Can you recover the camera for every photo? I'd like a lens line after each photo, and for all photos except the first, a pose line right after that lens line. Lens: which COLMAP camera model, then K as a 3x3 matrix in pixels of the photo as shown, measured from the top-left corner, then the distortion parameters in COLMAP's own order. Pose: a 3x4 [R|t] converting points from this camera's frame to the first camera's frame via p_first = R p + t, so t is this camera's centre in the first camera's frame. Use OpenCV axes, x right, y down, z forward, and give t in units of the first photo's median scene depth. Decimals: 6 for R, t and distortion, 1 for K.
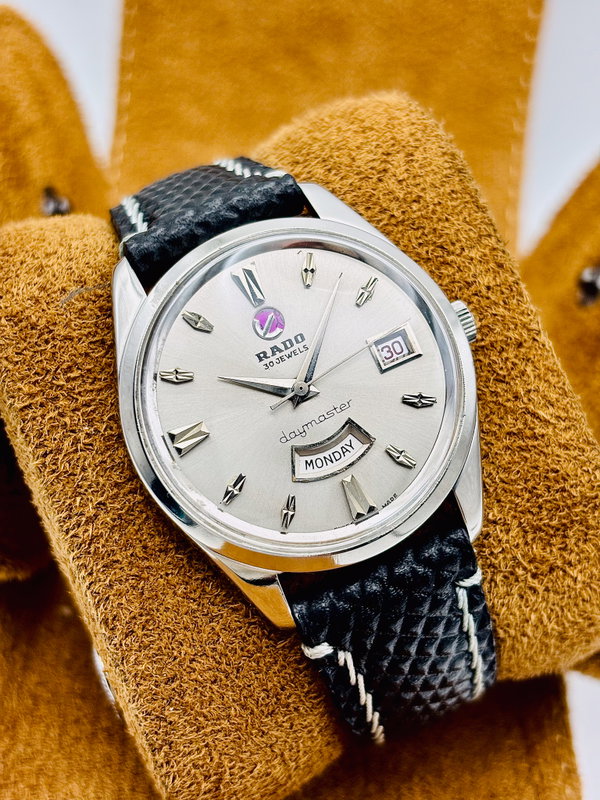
lens RADIAL K [[1233.4, 0, 294.2], [0, 1233.4, 402.9], [0, 0, 1]] dist [0.183387, -0.182775]
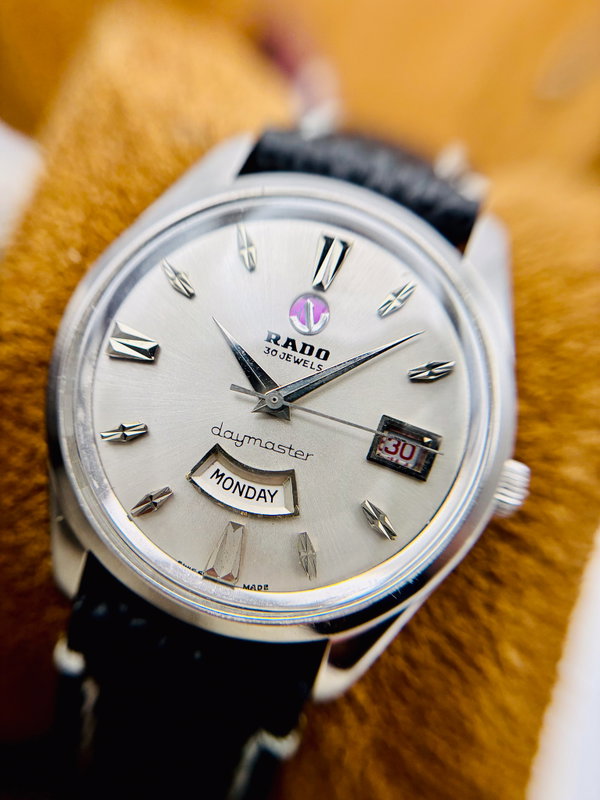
lens RADIAL K [[687.2, 0, 285.1], [0, 687.2, 407.2], [0, 0, 1]] dist [0.525845, -0.000173]
pose [[0.696474, 0.698829, -0.162977, 0.079430], [-0.690682, 0.714449, 0.111893, -0.058049], [0.194633, 0.034635, 0.980265, 0.535909]]
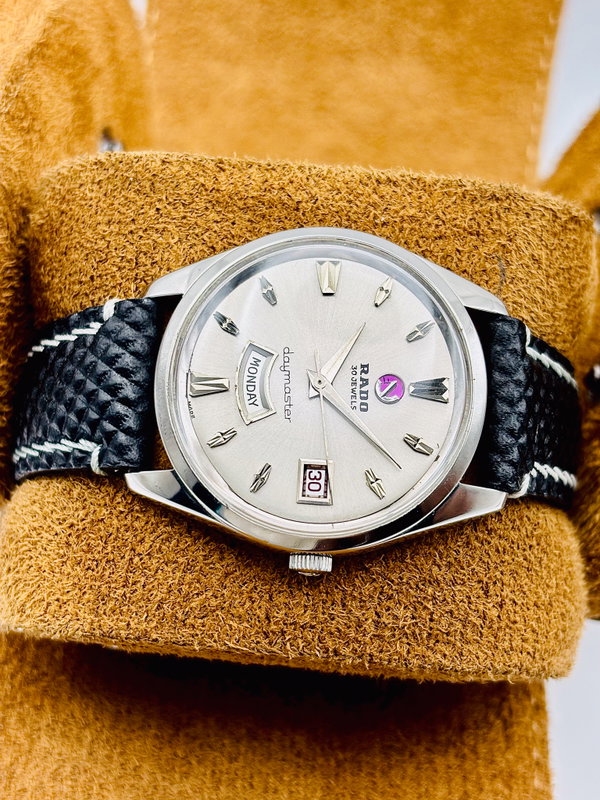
lens RADIAL K [[1233.4, 0, 294.2], [0, 1233.4, 402.9], [0, 0, 1]] dist [0.183387, -0.182775]
pose [[-0.470096, 0.854187, -0.222202, 0.254181], [-0.876093, -0.421043, 0.234912, -0.236905], [0.107103, 0.305101, 0.946278, -0.016480]]
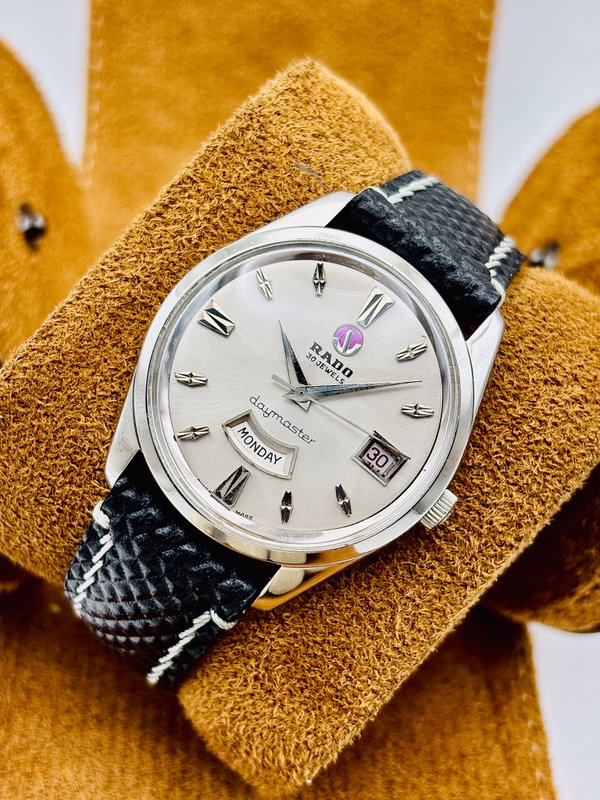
lens RADIAL K [[1233.4, 0, 294.2], [0, 1233.4, 402.9], [0, 0, 1]] dist [0.183387, -0.182775]
pose [[0.420615, 0.895559, -0.145109, 0.153464], [-0.885736, 0.439976, 0.147963, -0.148824], [0.196354, 0.066293, 0.978289, -0.034138]]
